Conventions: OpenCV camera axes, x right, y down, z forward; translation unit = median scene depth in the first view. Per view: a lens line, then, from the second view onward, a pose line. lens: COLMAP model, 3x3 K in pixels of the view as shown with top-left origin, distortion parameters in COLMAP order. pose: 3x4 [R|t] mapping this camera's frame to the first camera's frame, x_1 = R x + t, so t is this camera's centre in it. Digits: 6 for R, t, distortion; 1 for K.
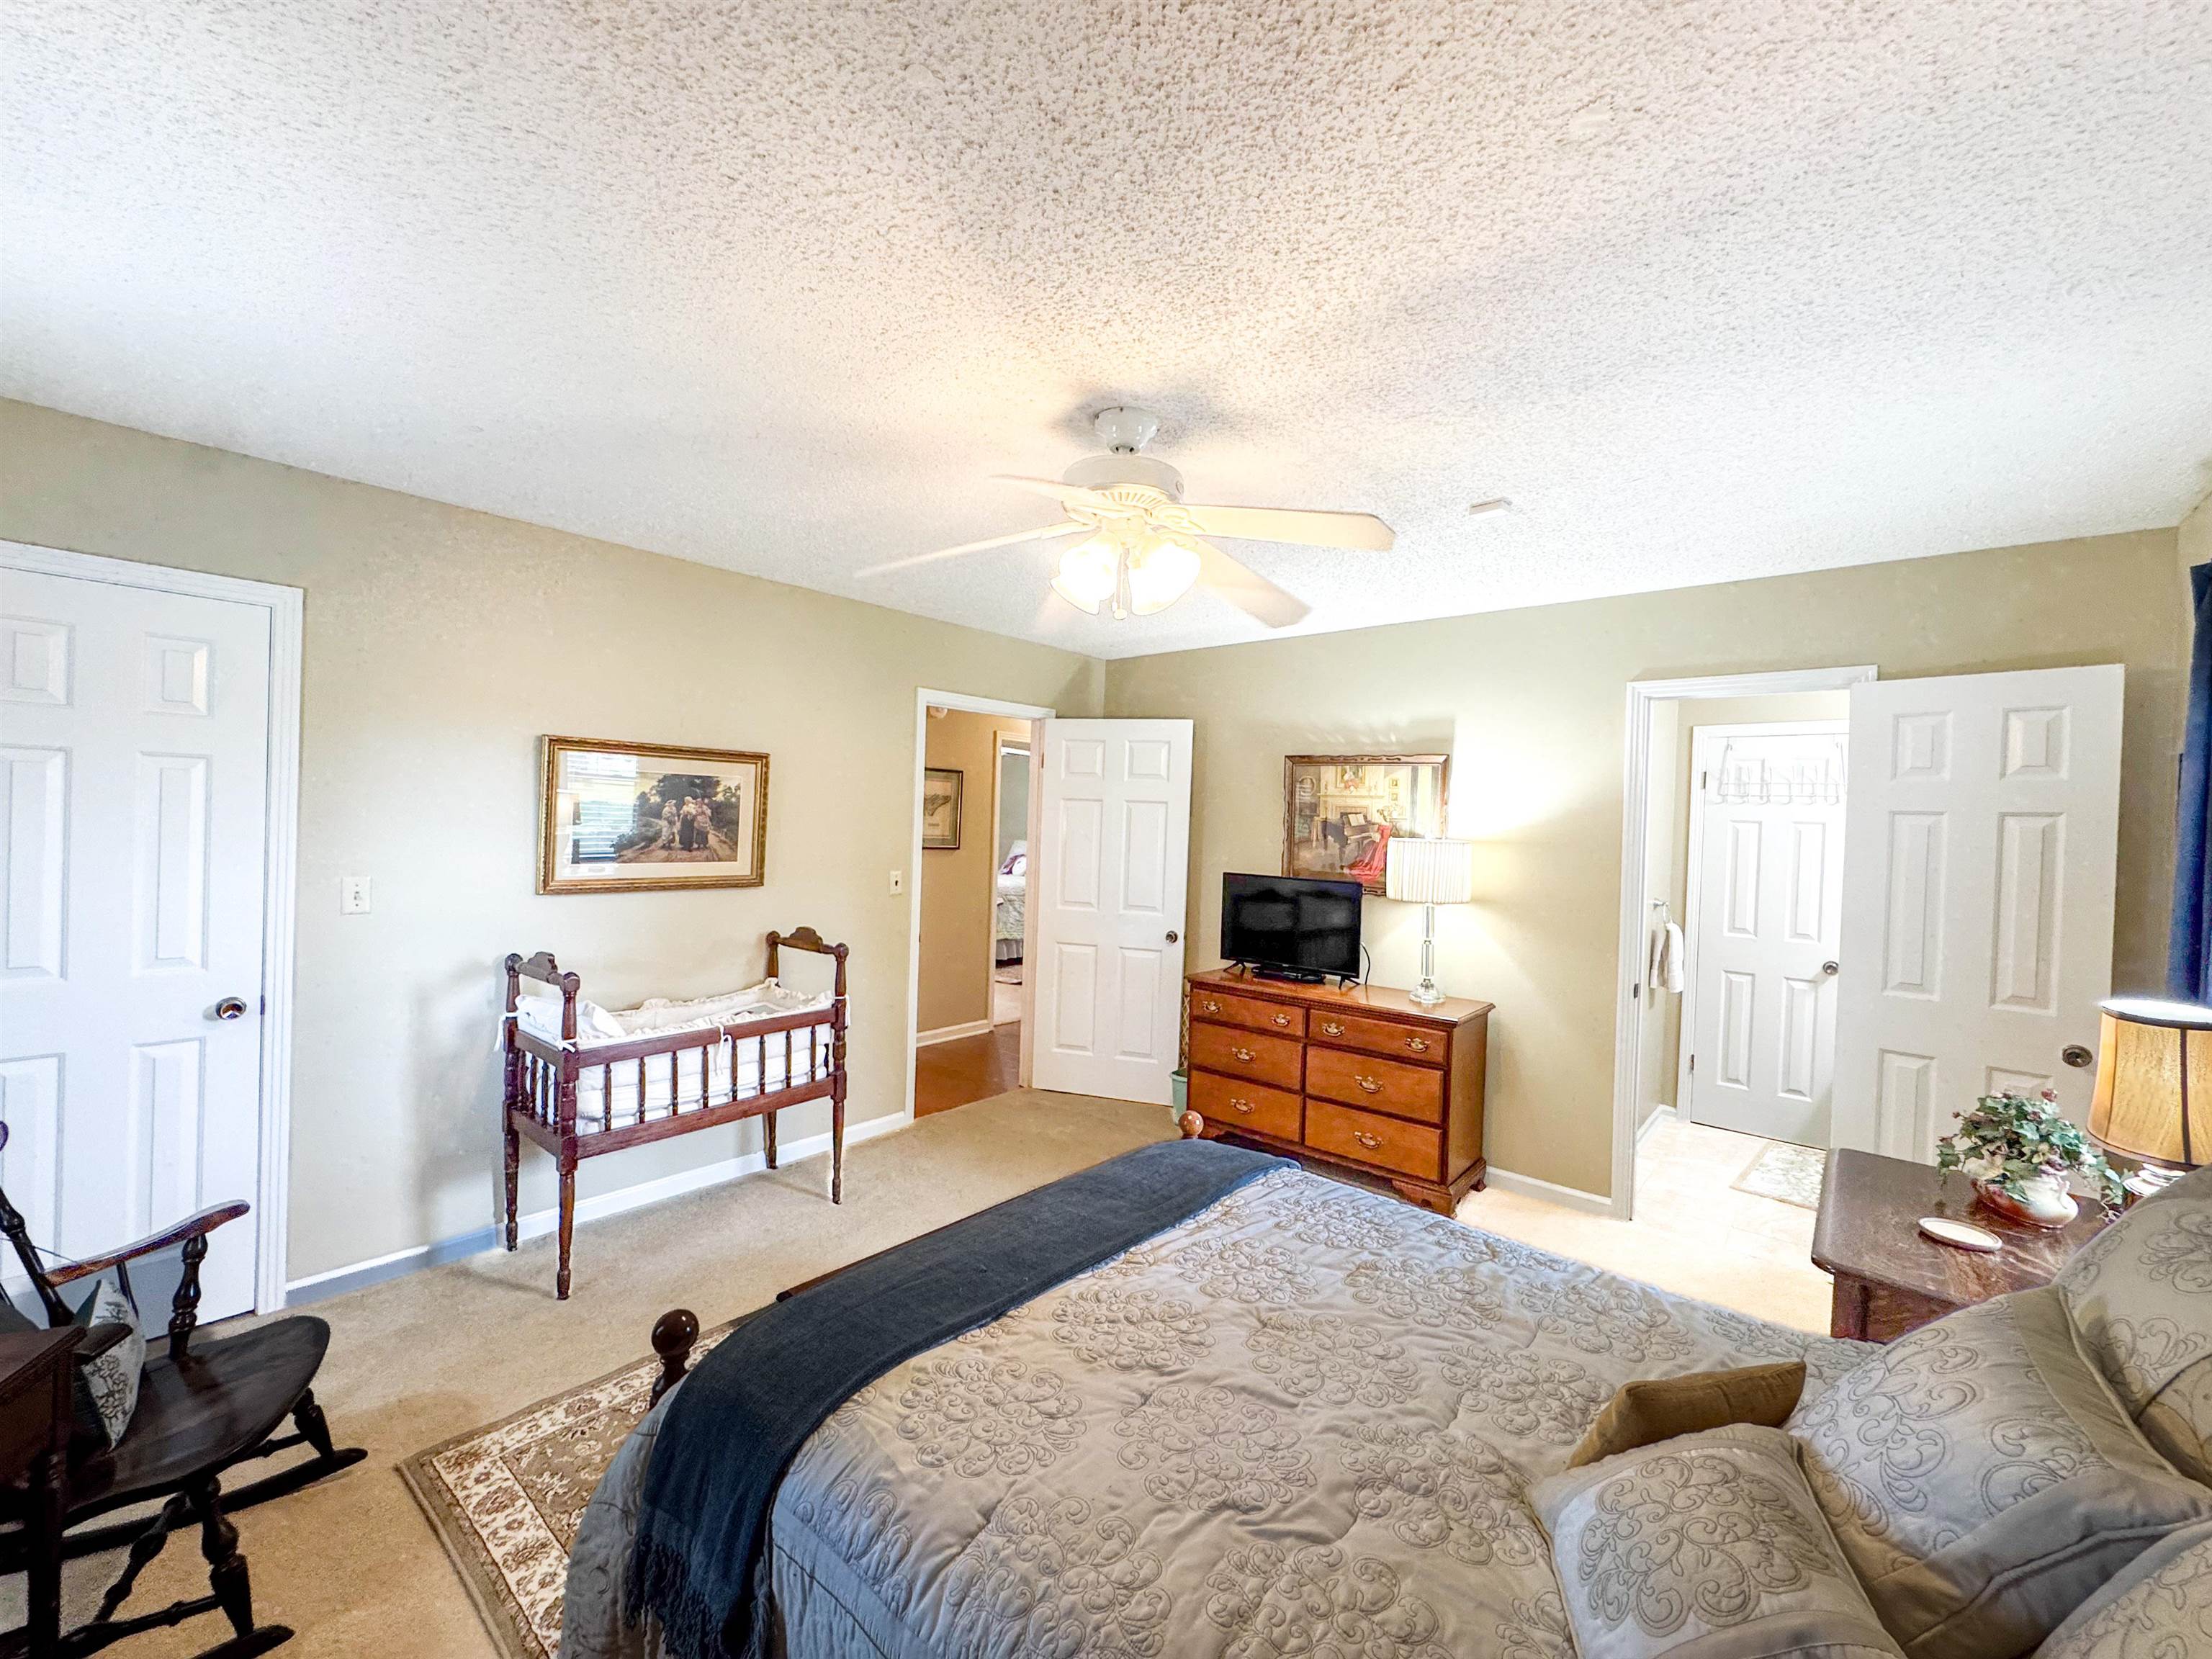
lens RADIAL K [[886.7, 0, 1120.0], [0, 886.7, 826.9], [0, 0, 1]] dist [-0.007249, 0.000799]
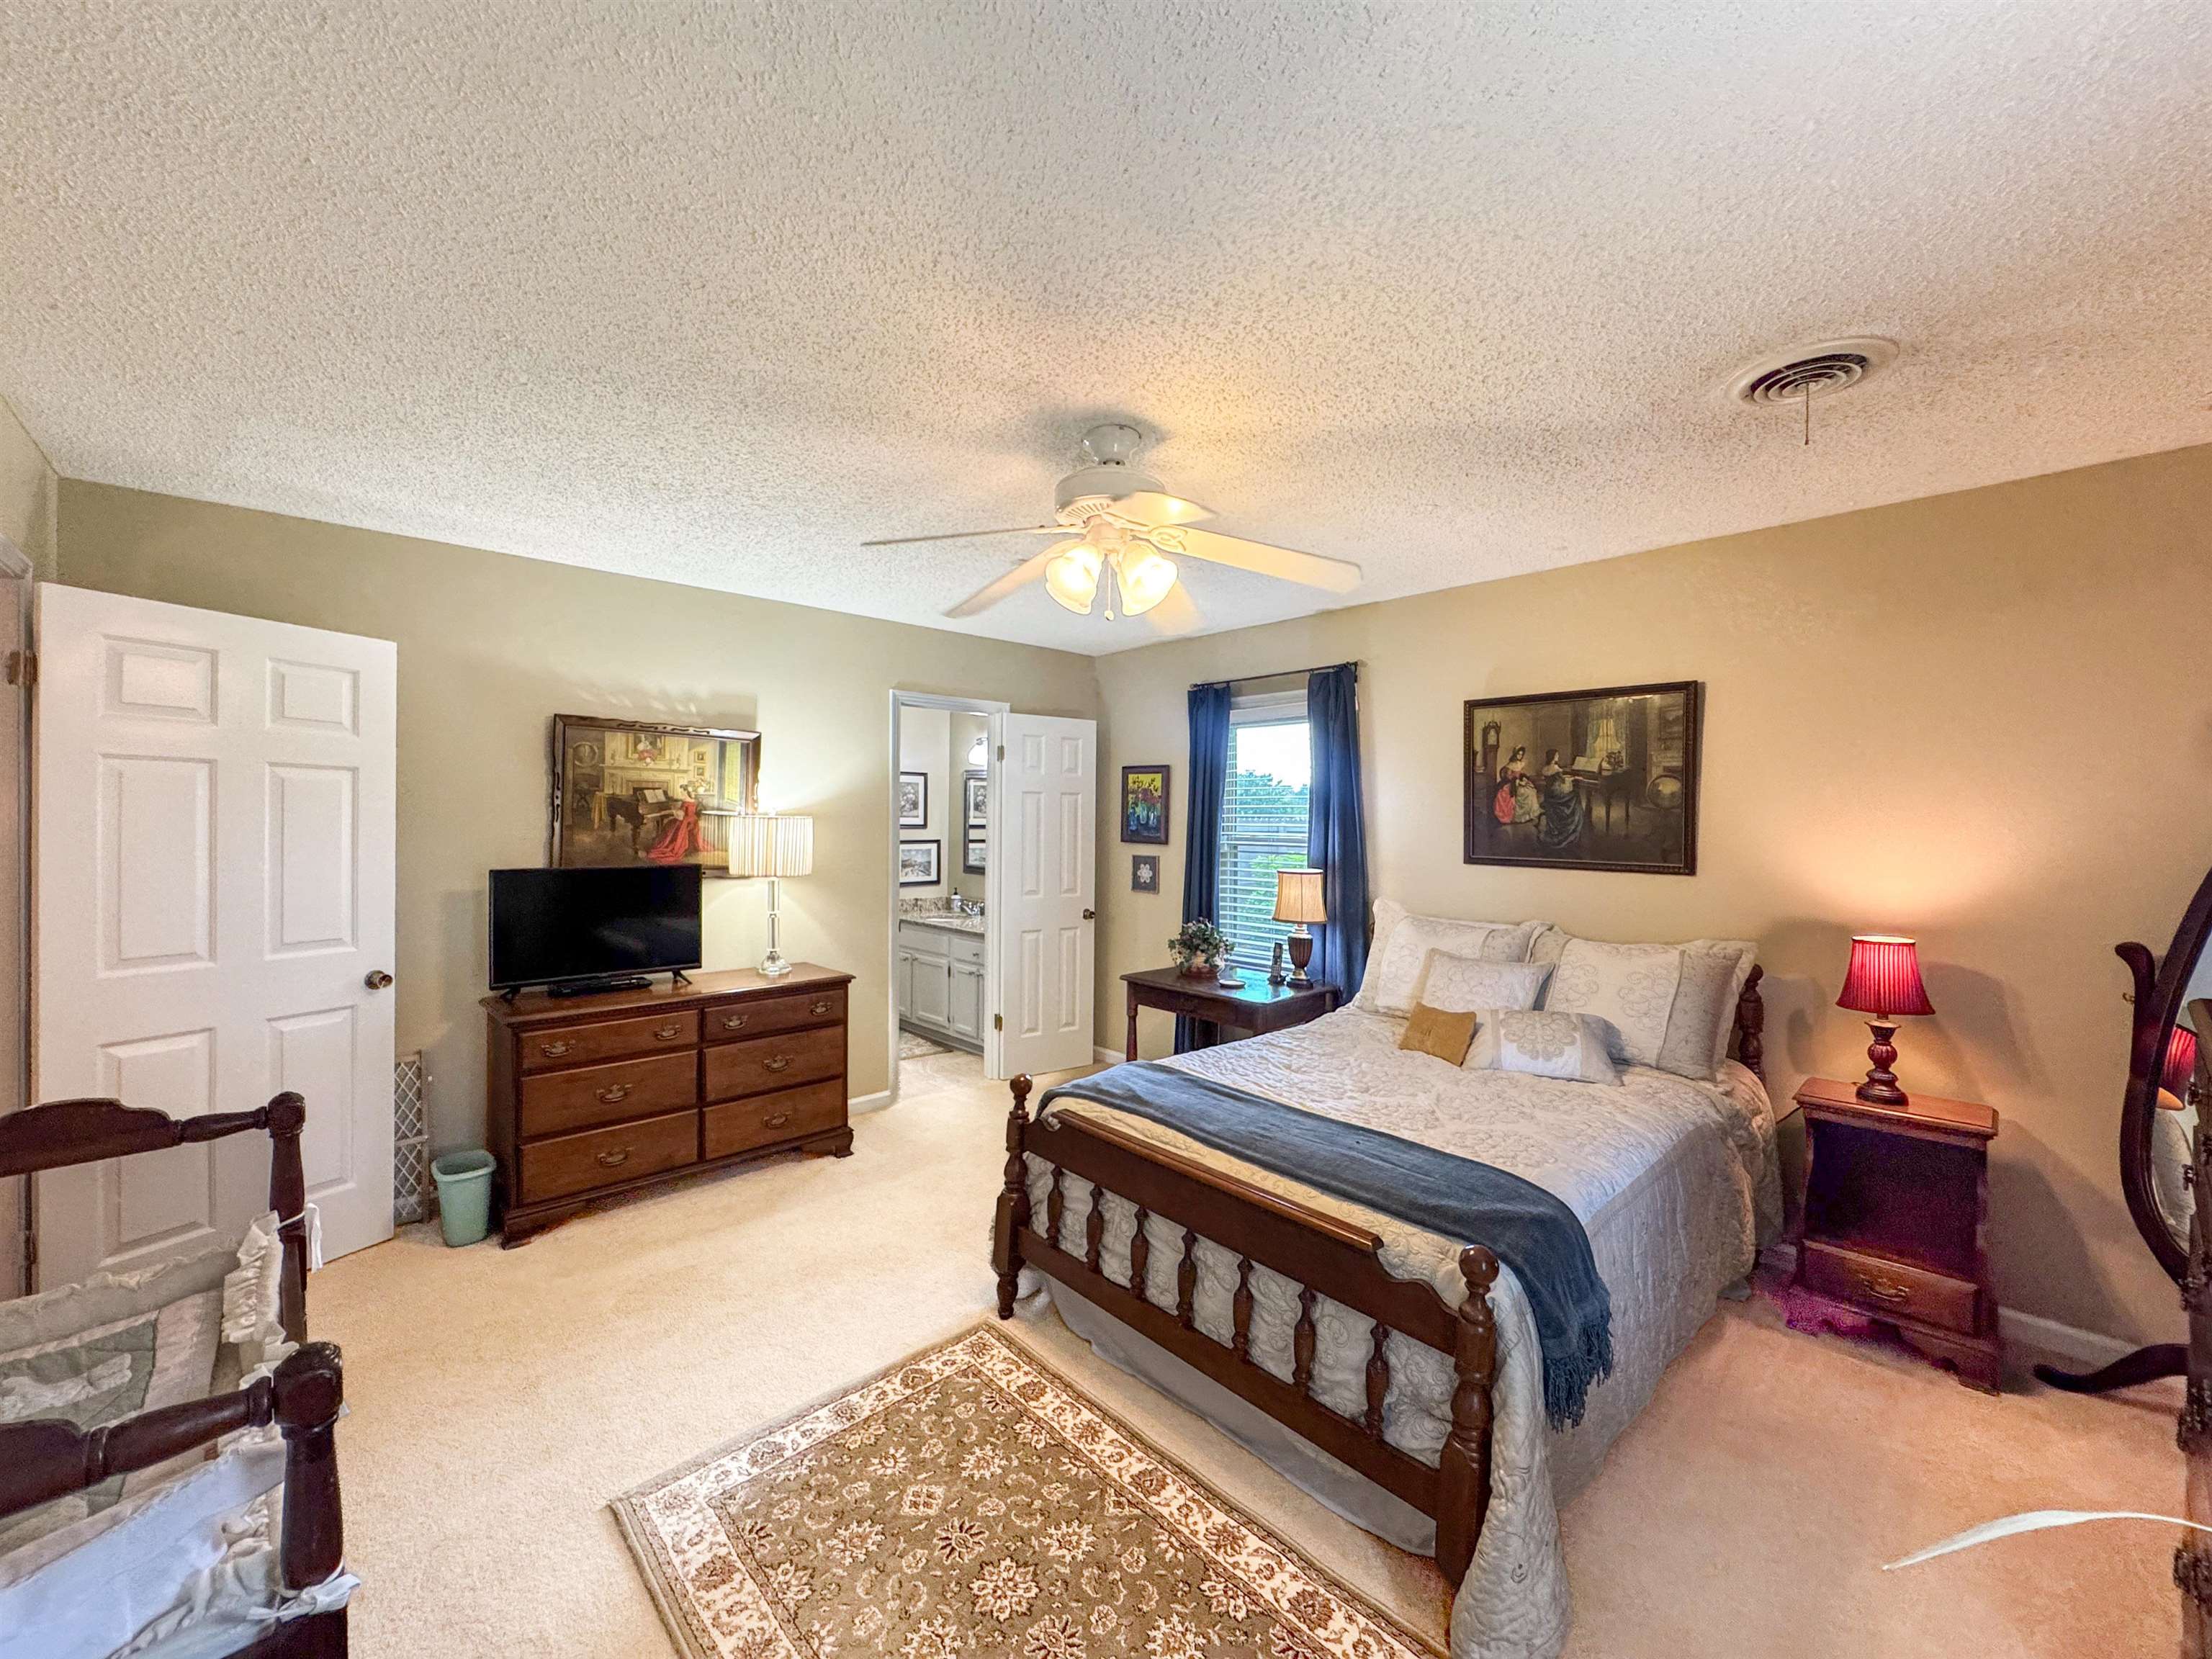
lens RADIAL K [[886.7, 0, 1093.6], [0, 886.7, 823.4], [0, 0, 1]] dist [-0.007249, 0.000799]
pose [[0.127067, -0.035621, 0.991254, -0.561516], [0.002603, 0.999363, 0.035579, -0.011158], [-0.991891, -0.001941, 0.127079, 0.453837]]
